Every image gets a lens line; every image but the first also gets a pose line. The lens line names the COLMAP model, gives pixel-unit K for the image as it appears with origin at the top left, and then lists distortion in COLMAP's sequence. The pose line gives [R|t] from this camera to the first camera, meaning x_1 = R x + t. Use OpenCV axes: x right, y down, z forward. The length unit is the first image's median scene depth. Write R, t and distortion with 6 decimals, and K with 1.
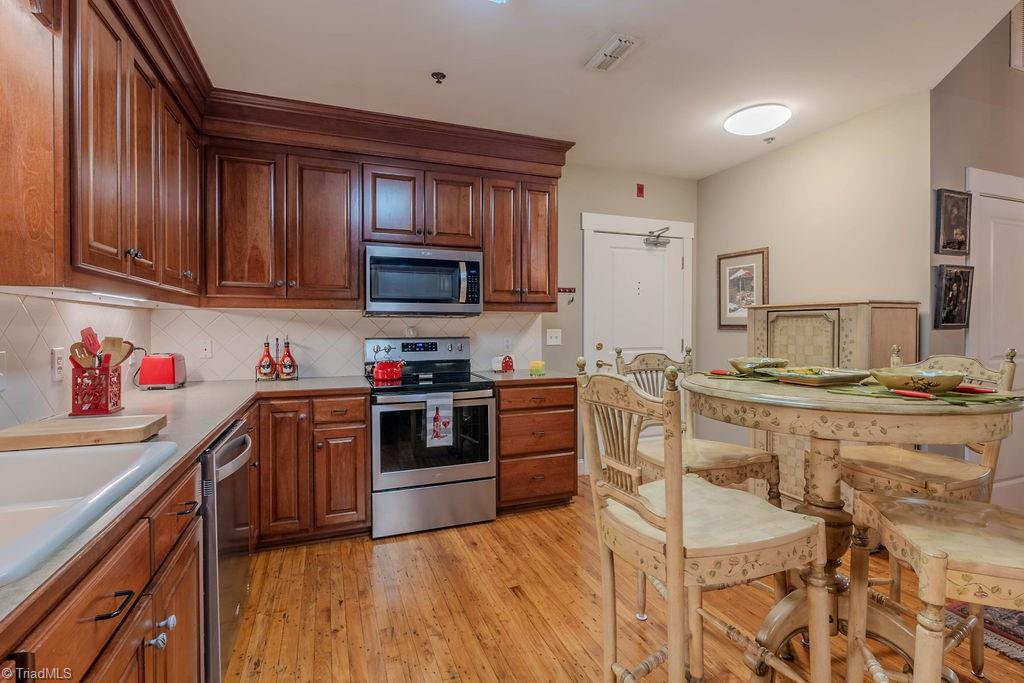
lens RADIAL K [[481.3, 0, 512.4], [0, 481.3, 333.0], [0, 0, 1]] dist [-0.013370, -0.001274]
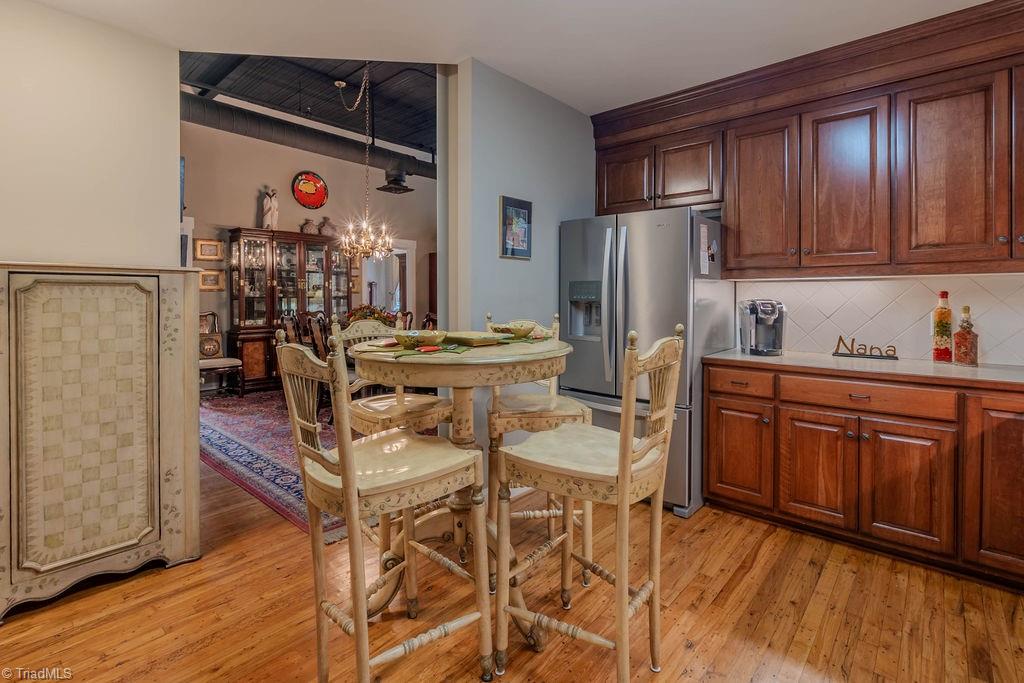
lens RADIAL K [[481.3, 0, 527.6], [0, 481.3, 303.0], [0, 0, 1]] dist [-0.013370, -0.001274]
pose [[-0.469025, -0.006695, 0.883159, -0.287616], [0.015077, 0.999765, 0.015586, -0.008590], [-0.883056, 0.020626, -0.468814, 0.809345]]
